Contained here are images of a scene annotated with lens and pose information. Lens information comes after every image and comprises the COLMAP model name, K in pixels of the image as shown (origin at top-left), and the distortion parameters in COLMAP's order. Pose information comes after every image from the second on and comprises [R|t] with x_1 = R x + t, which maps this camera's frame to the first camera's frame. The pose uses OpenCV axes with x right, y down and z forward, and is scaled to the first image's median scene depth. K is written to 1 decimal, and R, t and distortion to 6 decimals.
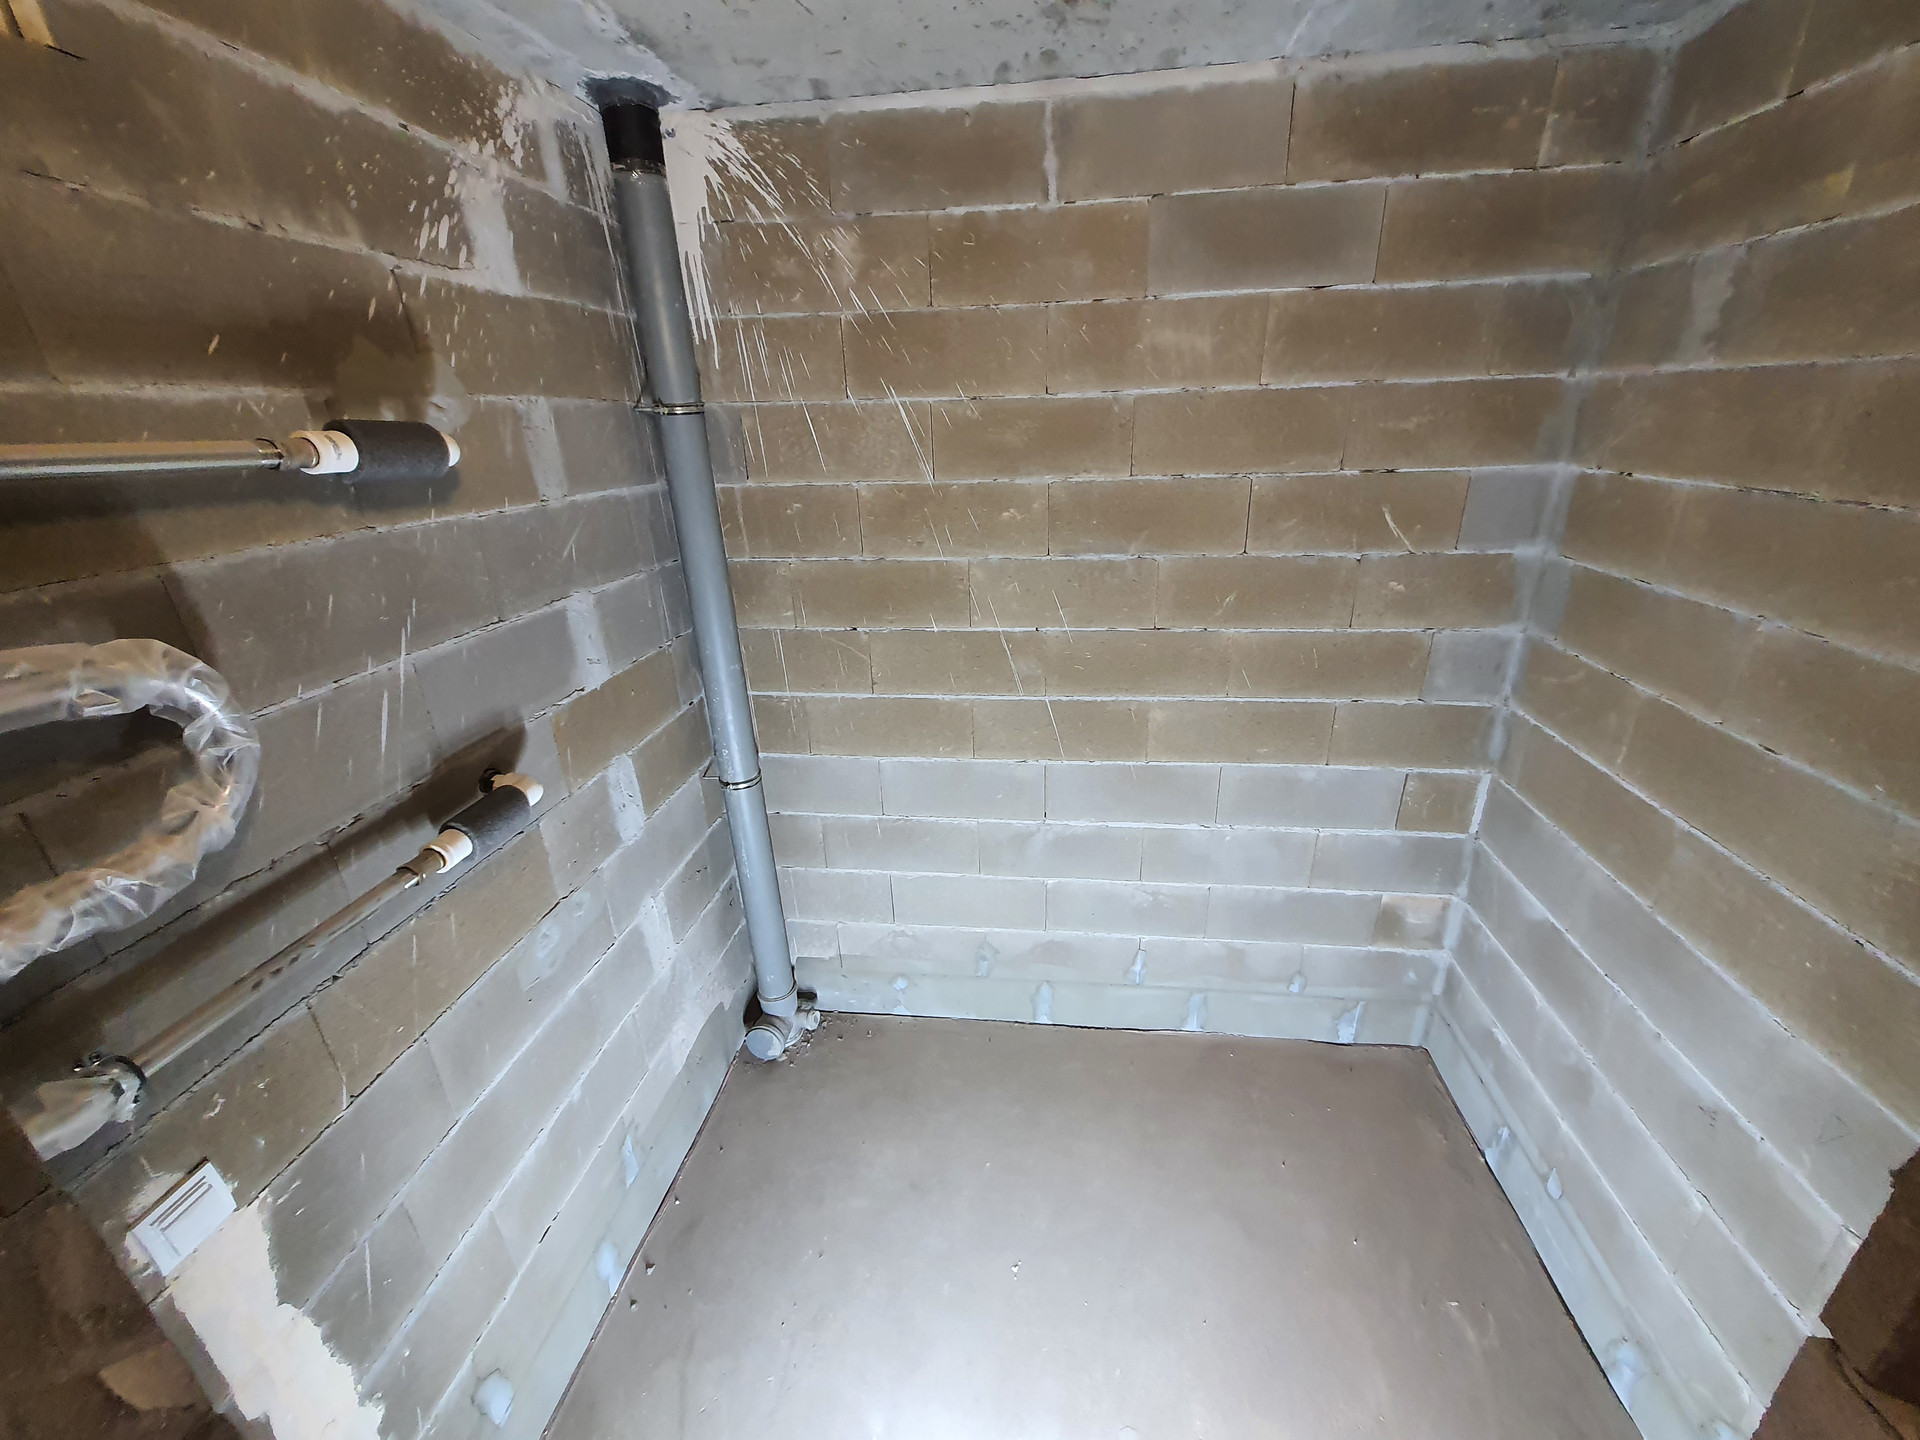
lens RADIAL K [[759.3, 0, 974.8], [0, 759.3, 720.0], [0, 0, 1]] dist [0.002359, 0.001029]
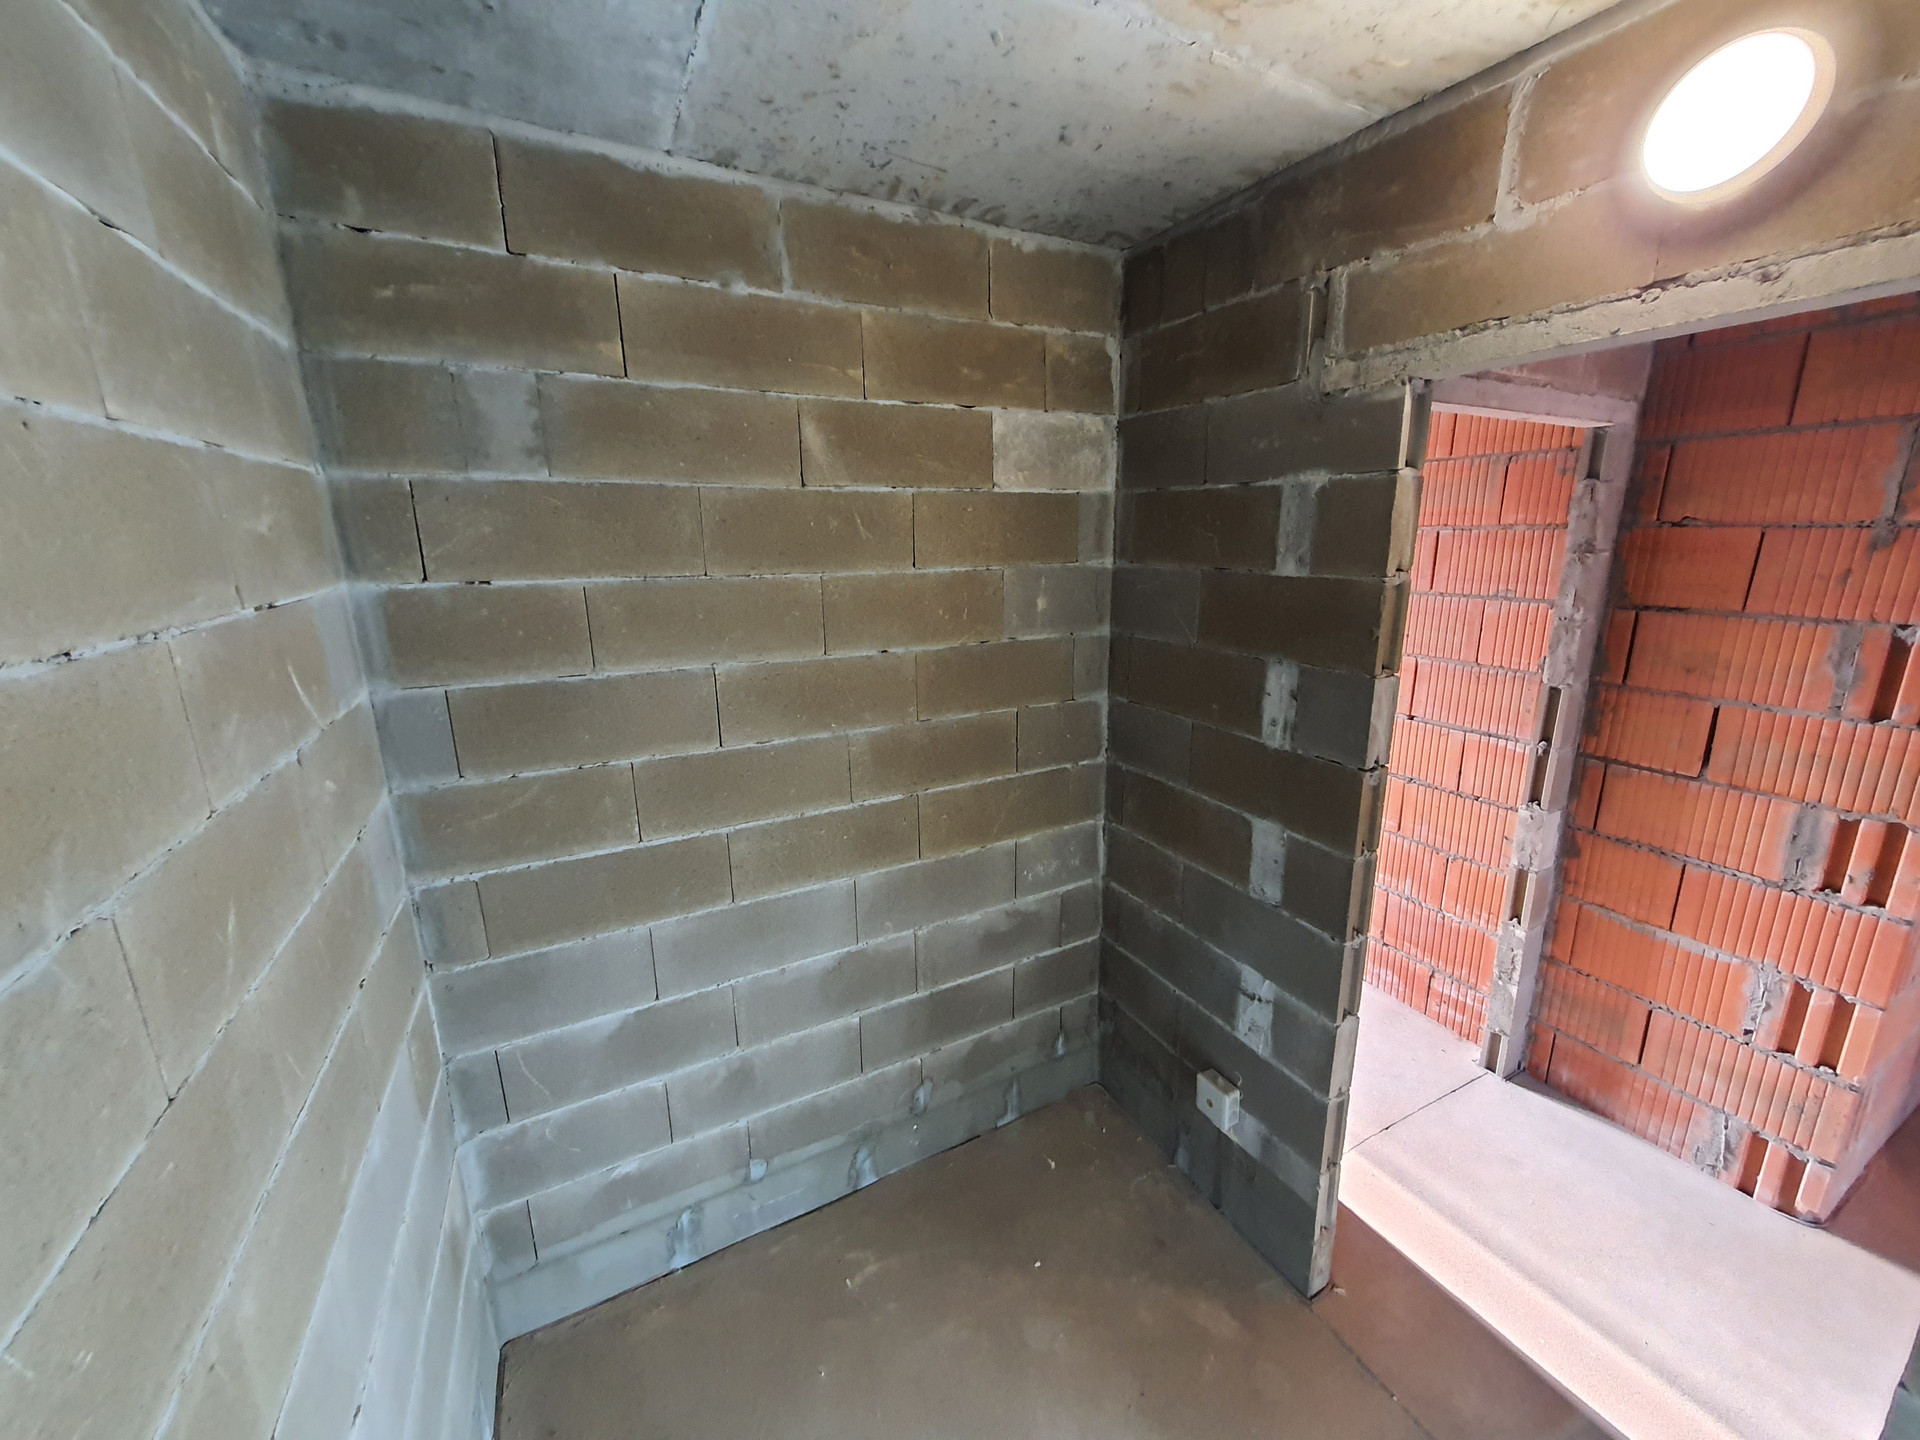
lens RADIAL K [[759.3, 0, 971.7], [0, 759.3, 710.1], [0, 0, 1]] dist [0.002359, 0.001029]
pose [[-0.589051, -0.149838, 0.794083, -0.290365], [0.326443, 0.854789, 0.403448, -0.420335], [-0.739225, 0.496874, -0.454601, 1.204097]]
